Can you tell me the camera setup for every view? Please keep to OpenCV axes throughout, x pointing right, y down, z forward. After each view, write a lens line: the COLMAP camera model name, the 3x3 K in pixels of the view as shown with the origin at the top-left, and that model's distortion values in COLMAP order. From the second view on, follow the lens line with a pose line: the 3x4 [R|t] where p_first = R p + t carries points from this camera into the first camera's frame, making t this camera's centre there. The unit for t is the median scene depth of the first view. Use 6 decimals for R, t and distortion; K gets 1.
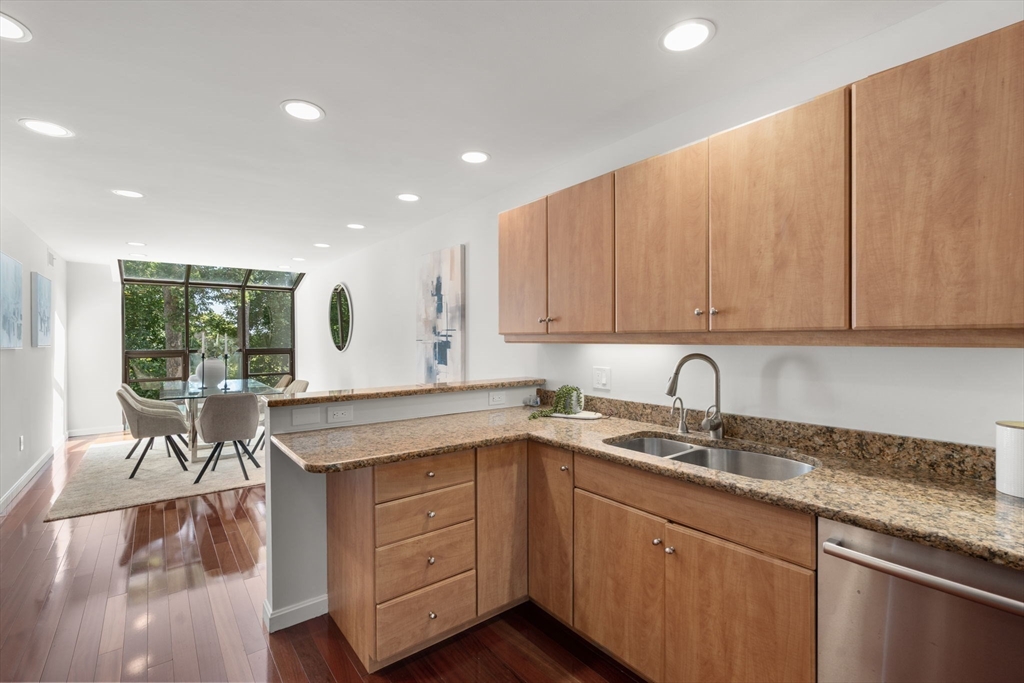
lens RADIAL K [[464.3, 0, 487.2], [0, 464.3, 334.4], [0, 0, 1]] dist [0.002391, 0.000154]
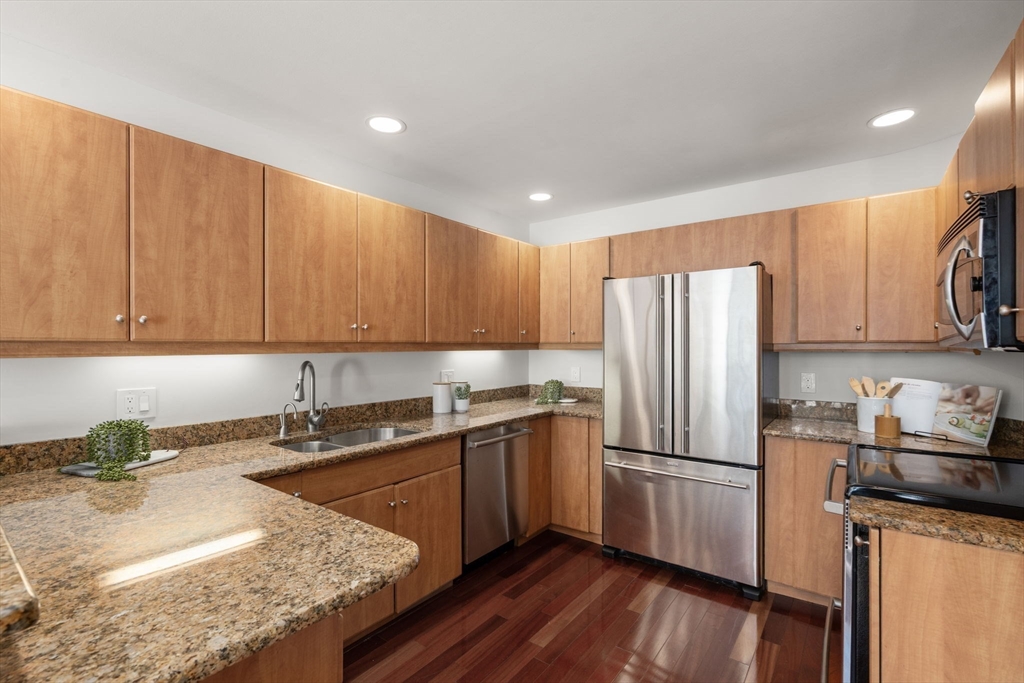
lens RADIAL K [[464.3, 0, 510.5], [0, 464.3, 347.6], [0, 0, 1]] dist [0.002391, 0.000154]
pose [[-0.285760, 0.005217, 0.958287, -0.705446], [0.001025, 0.999986, -0.005138, 0.012761], [-0.958301, -0.000486, -0.285762, 0.761898]]
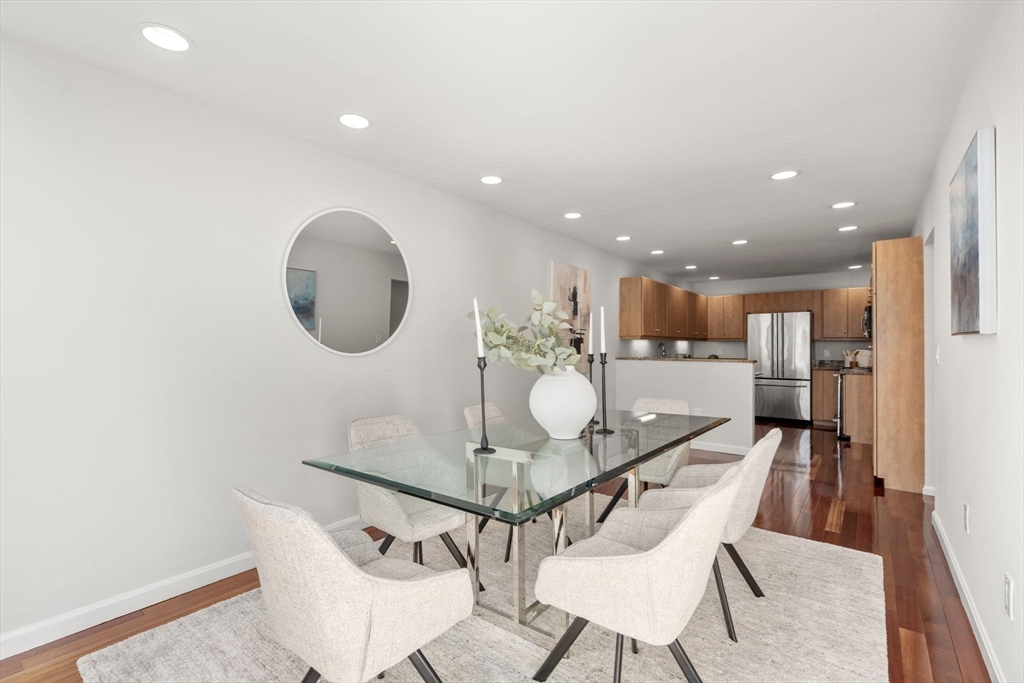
lens RADIAL K [[464.3, 0, 504.0], [0, 464.3, 348.0], [0, 0, 1]] dist [0.002391, 0.000154]
pose [[-0.267379, 0.004271, 0.963582, -3.179157], [-0.001415, 0.999987, -0.004825, 0.122137], [-0.963591, -0.002653, -0.267369, 3.804279]]
